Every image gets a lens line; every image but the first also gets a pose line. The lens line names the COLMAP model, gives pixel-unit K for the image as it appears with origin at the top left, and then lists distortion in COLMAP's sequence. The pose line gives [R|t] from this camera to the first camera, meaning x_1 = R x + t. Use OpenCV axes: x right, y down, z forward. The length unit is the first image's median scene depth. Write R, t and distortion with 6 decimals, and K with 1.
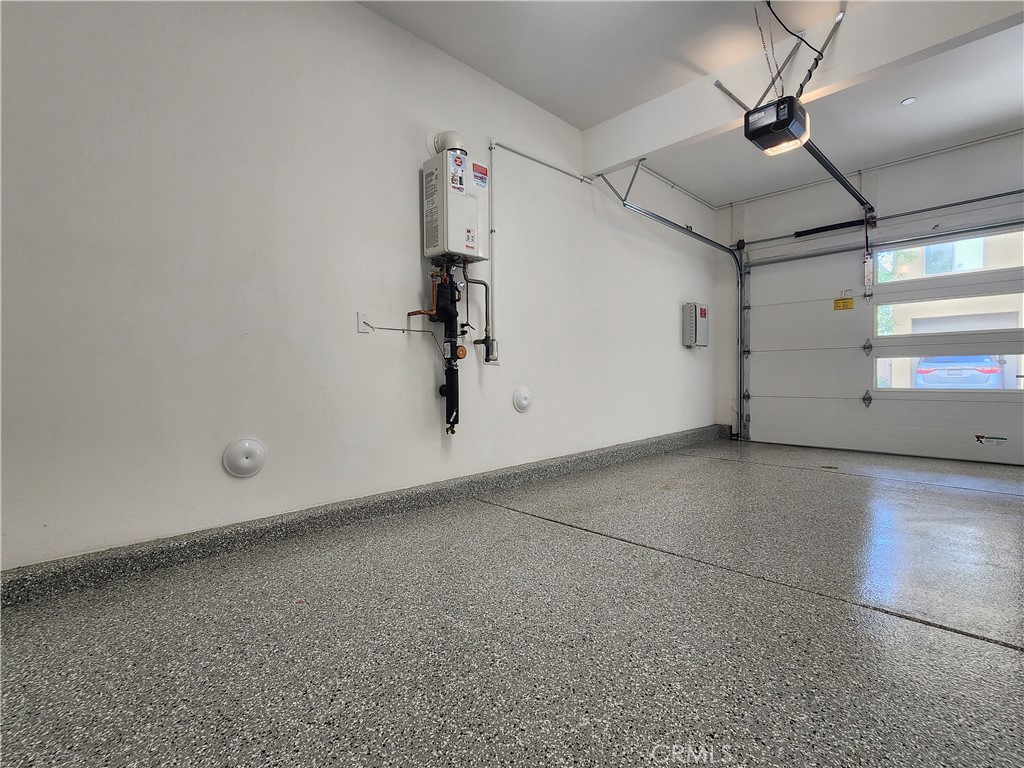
lens RADIAL K [[471.5, 0, 514.3], [0, 471.5, 384.9], [0, 0, 1]] dist [-0.000530, -0.000155]
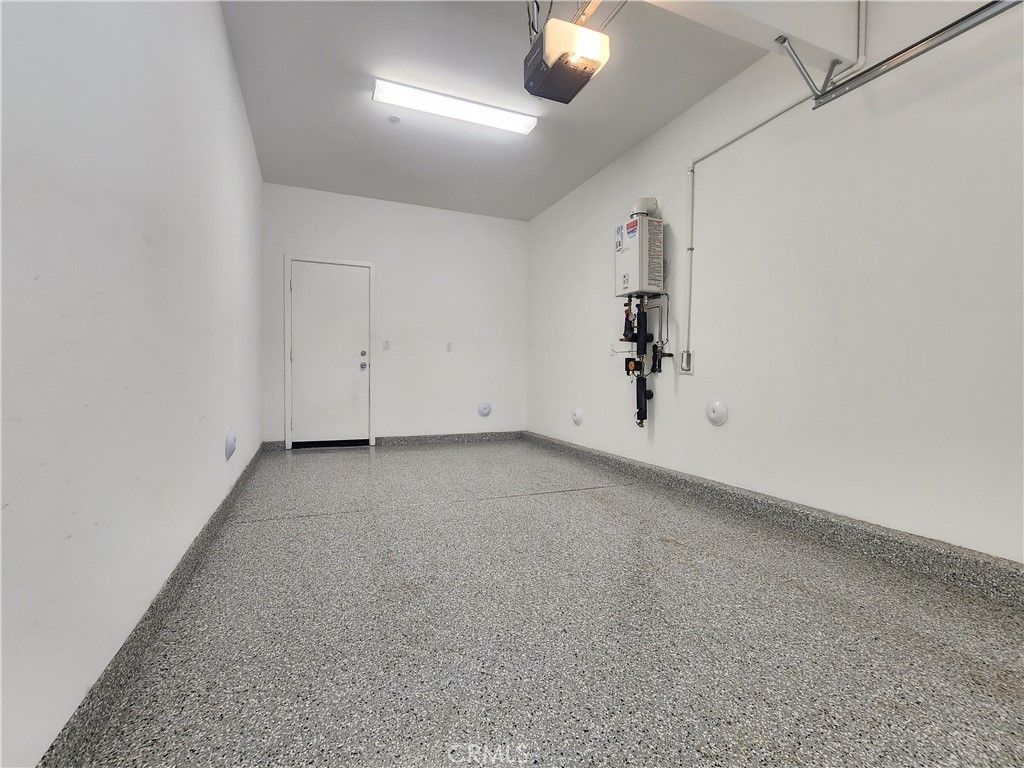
lens RADIAL K [[471.5, 0, 514.3], [0, 471.5, 384.9], [0, 0, 1]] dist [-0.000530, -0.000155]
pose [[-0.361866, 0.029970, -0.931748, 1.254782], [-0.025783, 0.998779, 0.042139, -0.062544], [0.931874, 0.039272, -0.360651, 1.172858]]
